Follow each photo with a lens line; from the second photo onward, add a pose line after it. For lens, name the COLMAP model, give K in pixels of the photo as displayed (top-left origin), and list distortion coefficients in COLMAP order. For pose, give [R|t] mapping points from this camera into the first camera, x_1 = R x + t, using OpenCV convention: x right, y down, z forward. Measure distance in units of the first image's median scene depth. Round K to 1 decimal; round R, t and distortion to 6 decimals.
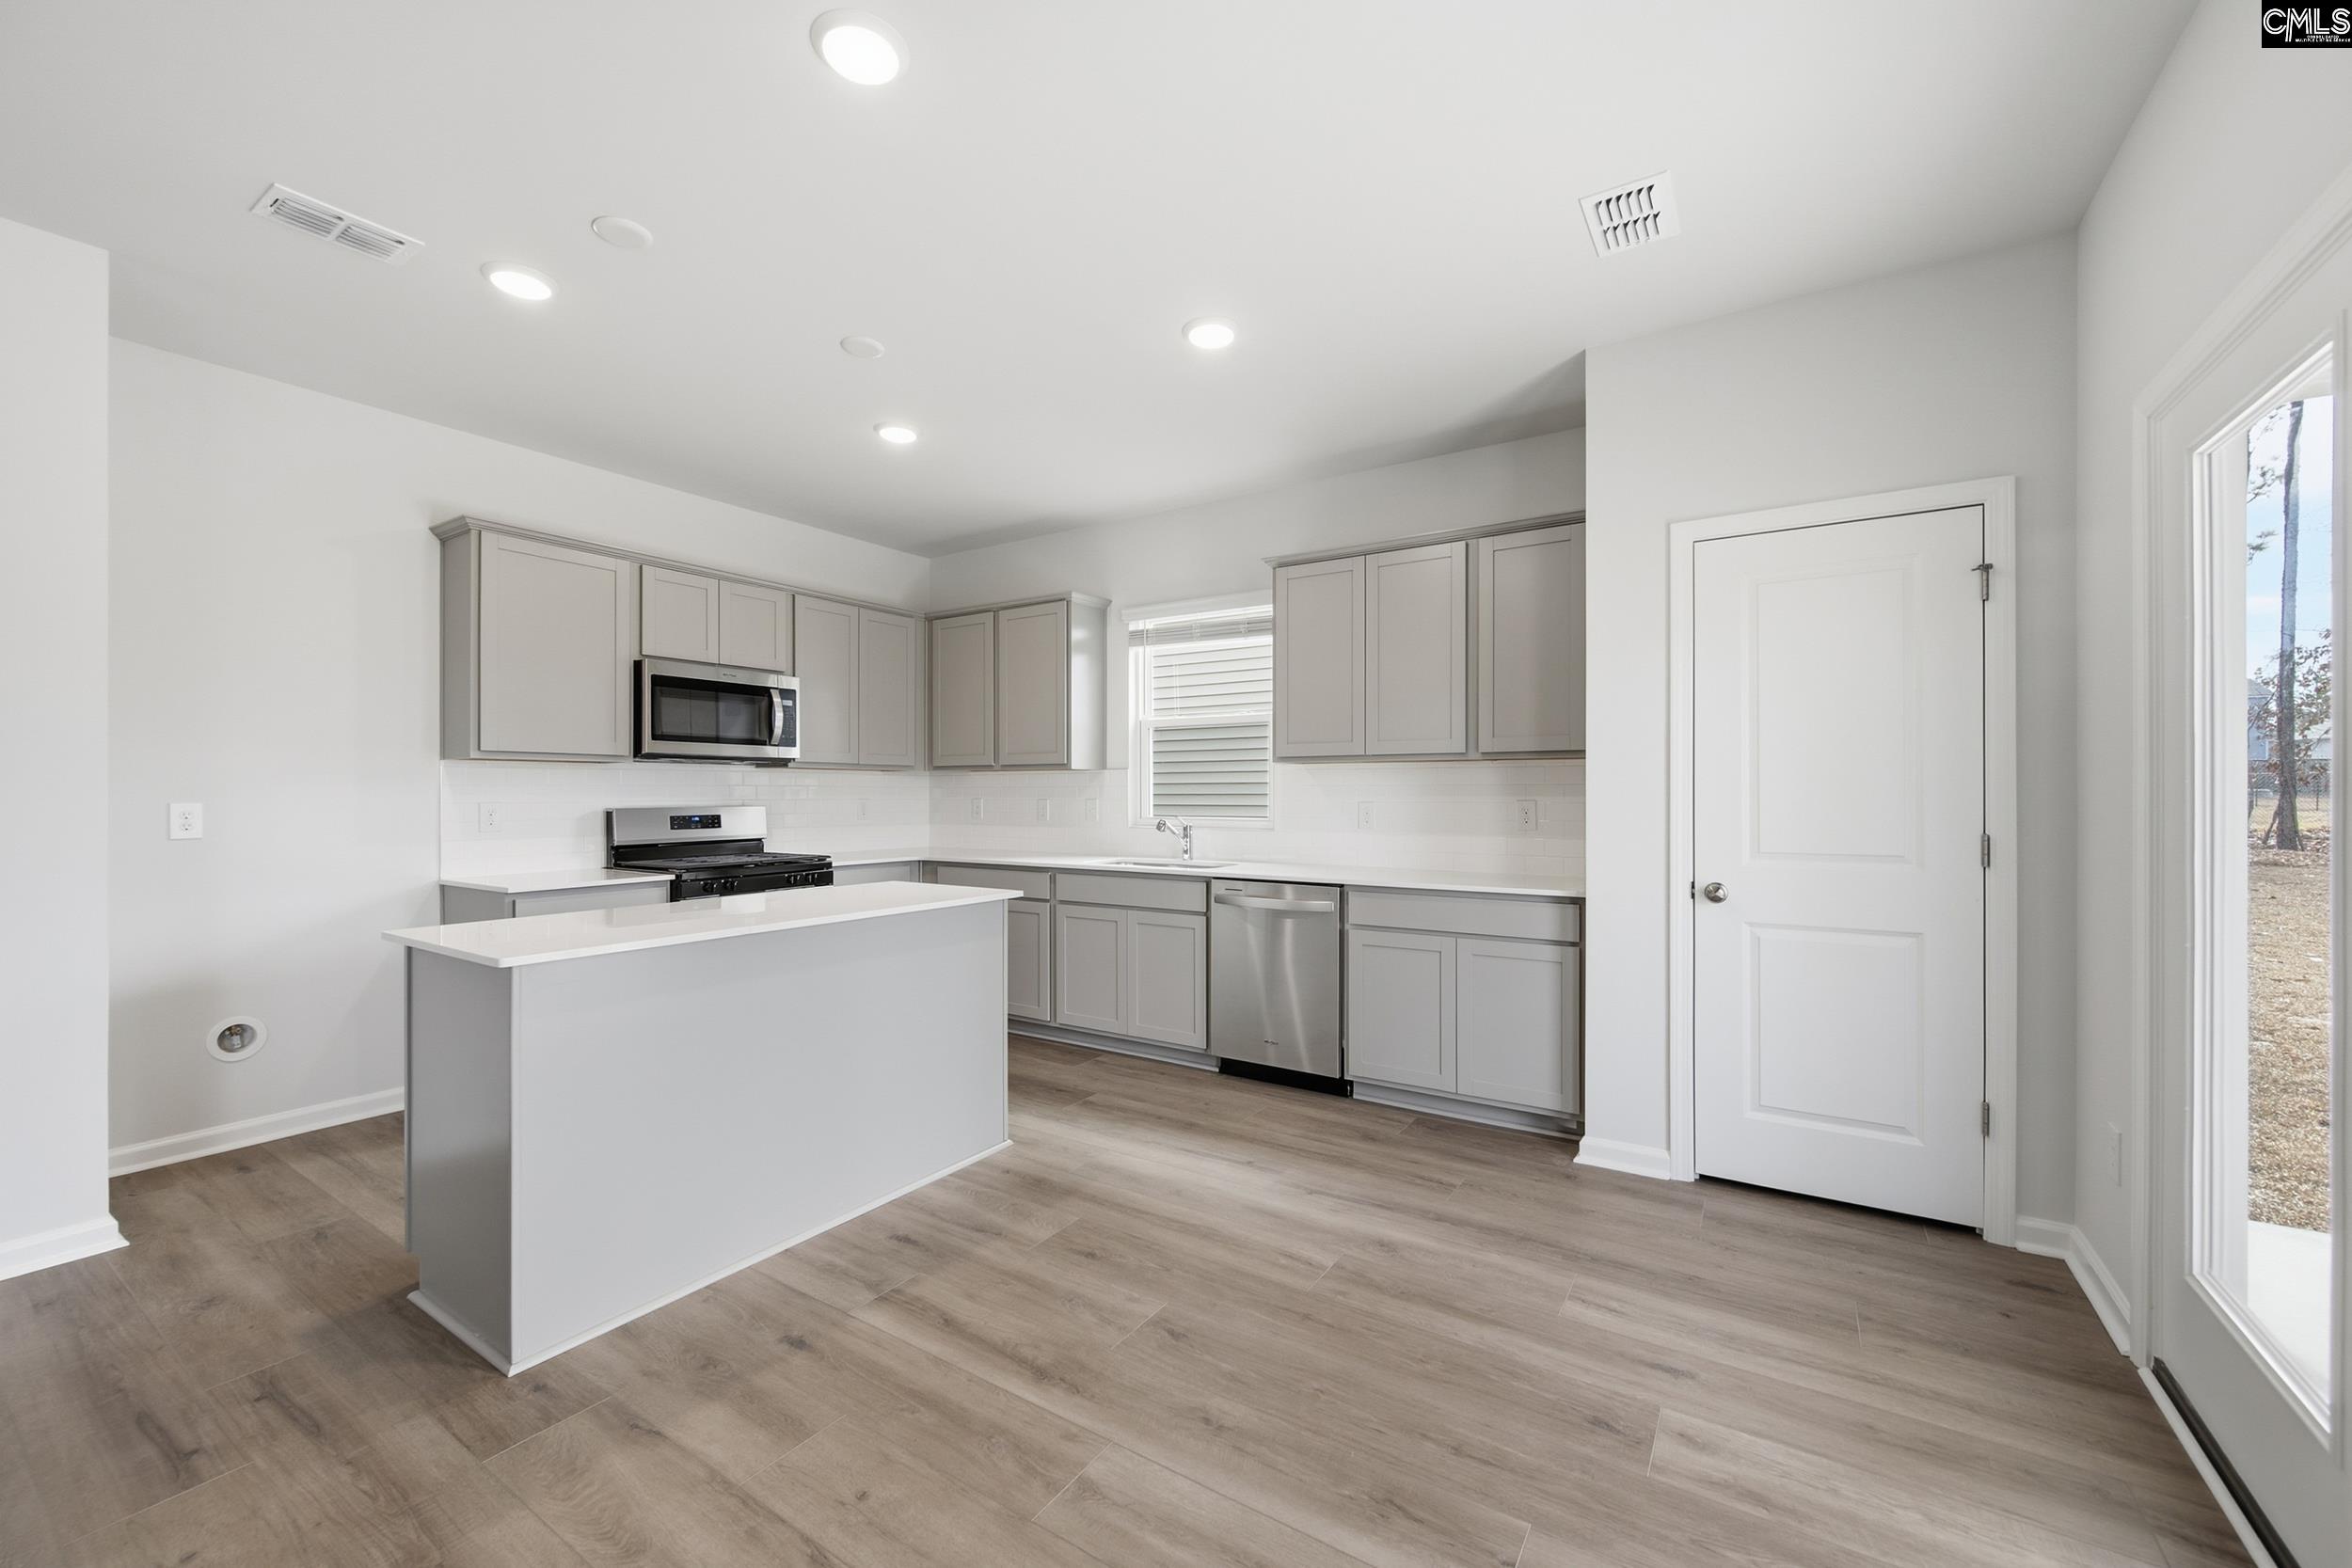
lens RADIAL K [[923.8, 0, 1180.5], [0, 923.8, 785.4], [0, 0, 1]] dist [-0.001986, 0.000107]
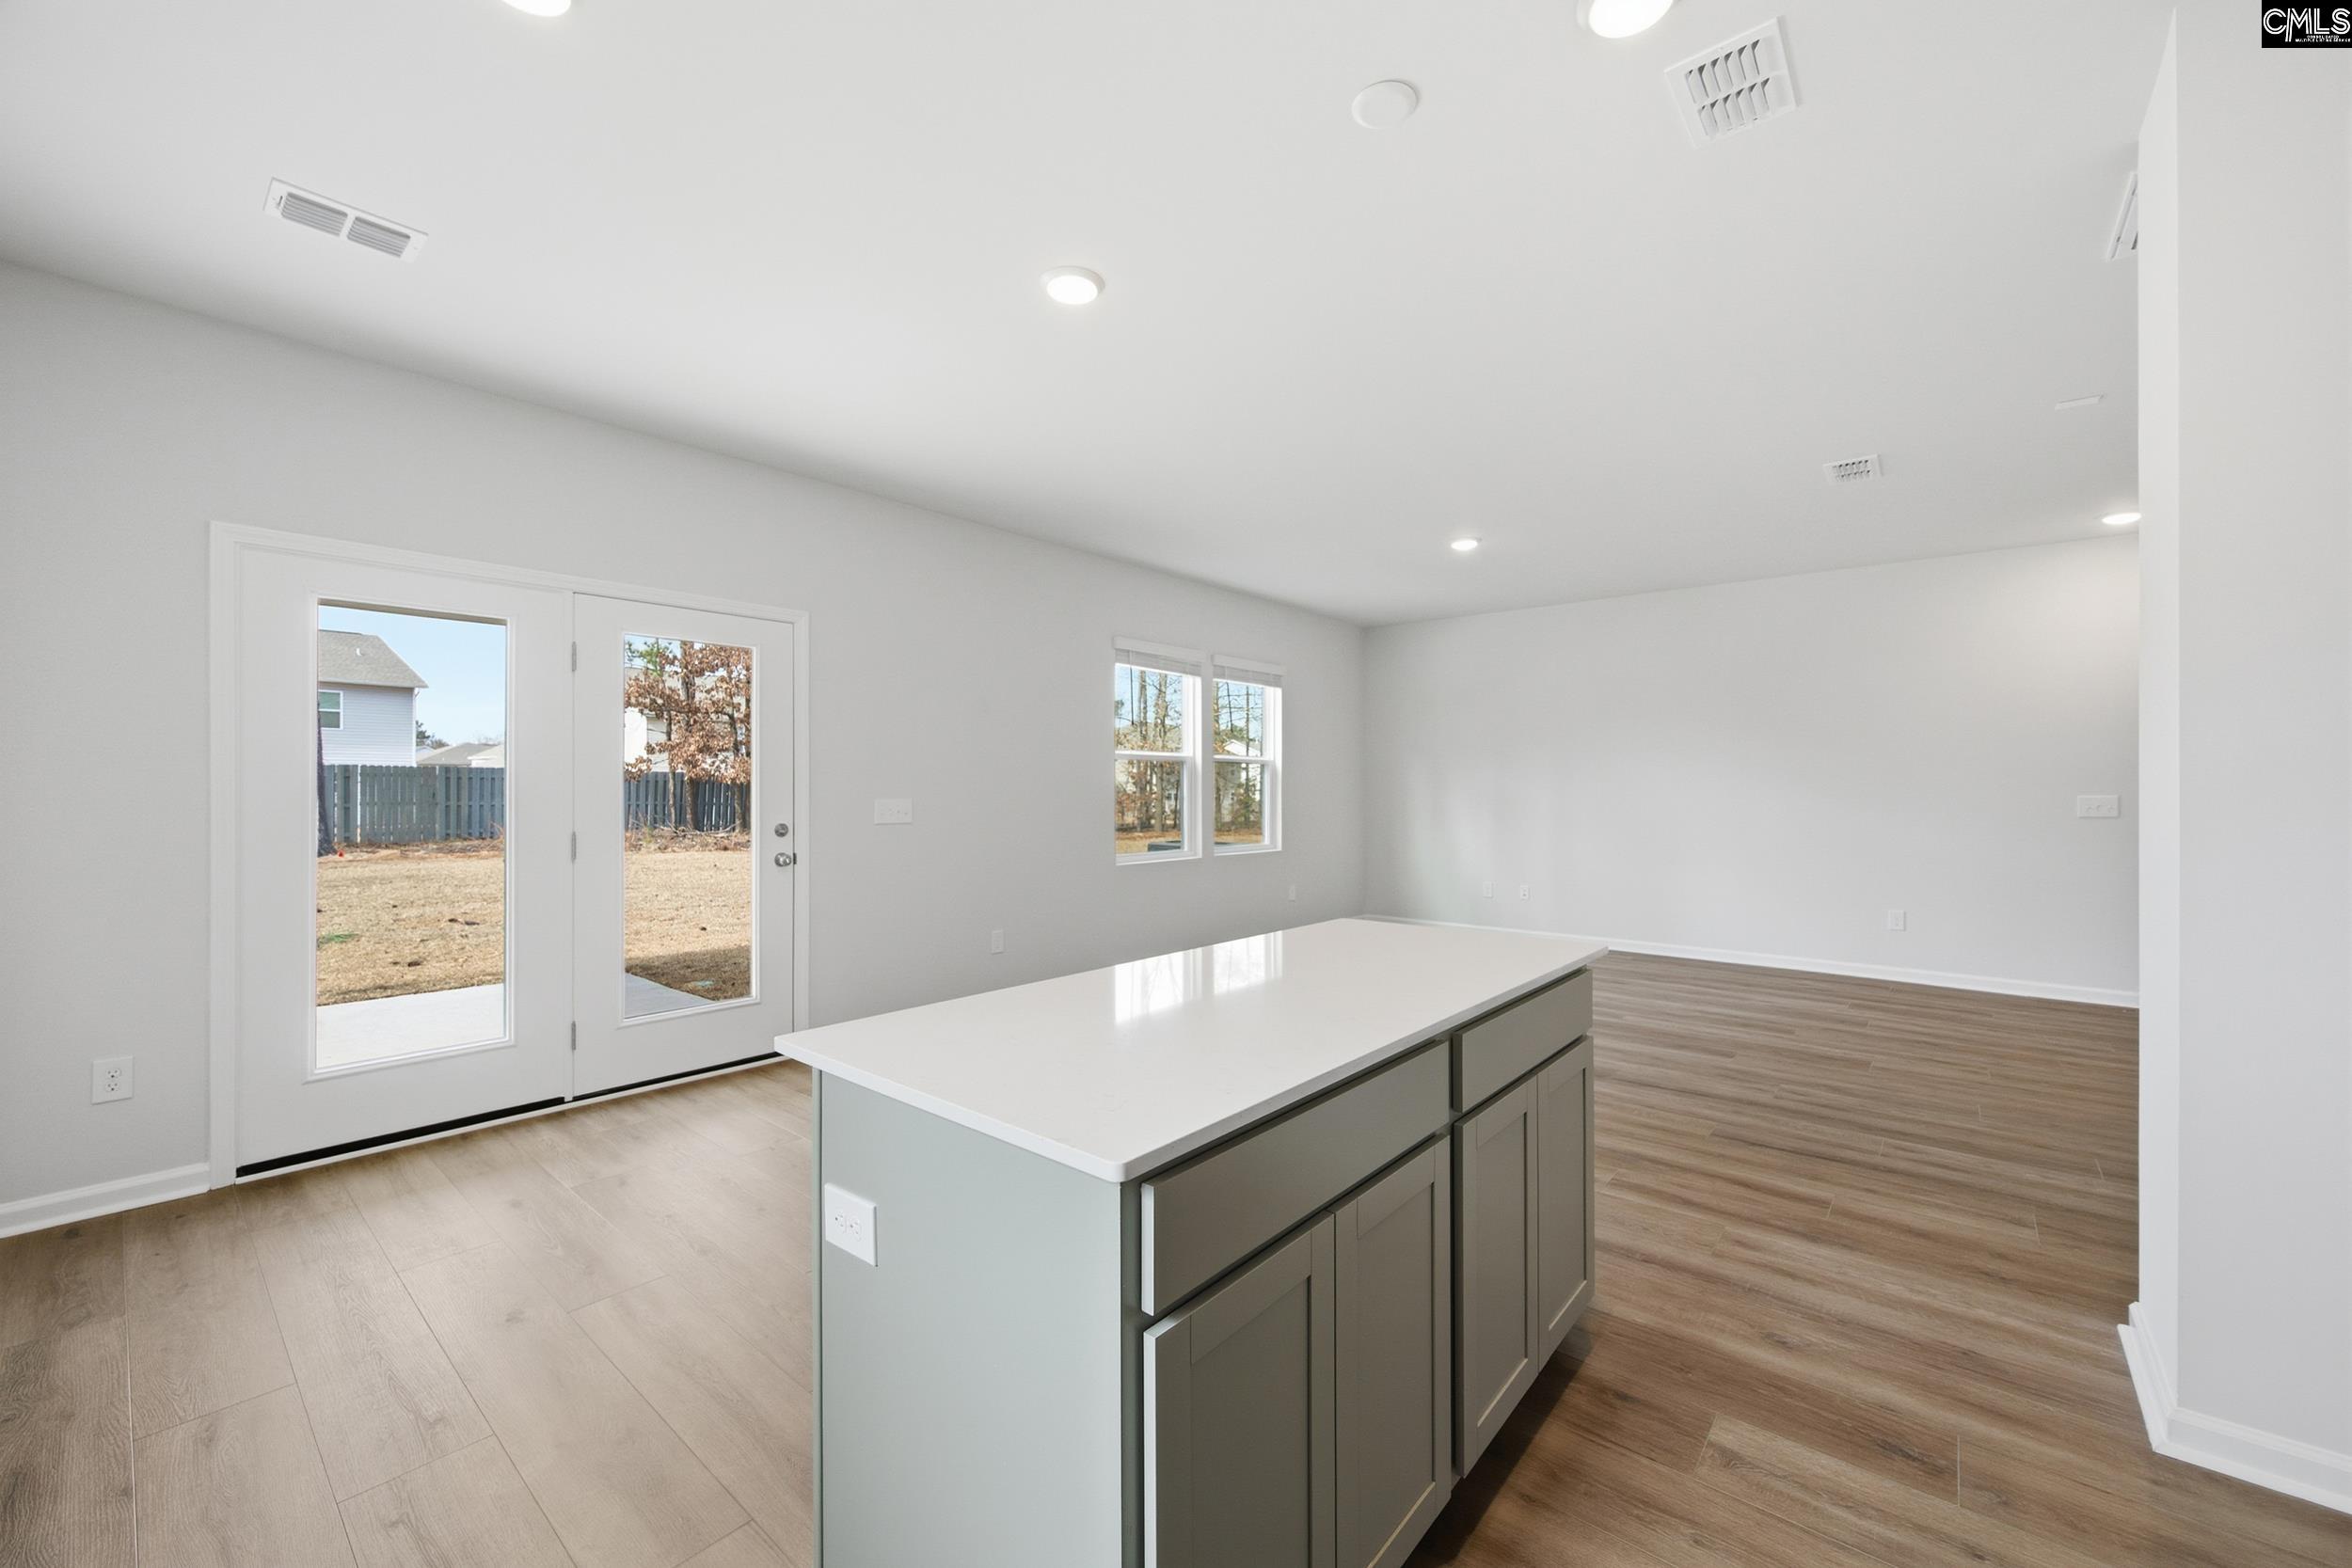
lens RADIAL K [[923.8, 0, 1185.0], [0, 923.8, 784.3], [0, 0, 1]] dist [-0.001986, 0.000107]
pose [[-0.992723, 0.003477, 0.120370, -0.372117], [0.001808, 0.999901, -0.013979, 0.008275], [-0.120406, -0.013659, -0.992631, 1.293456]]
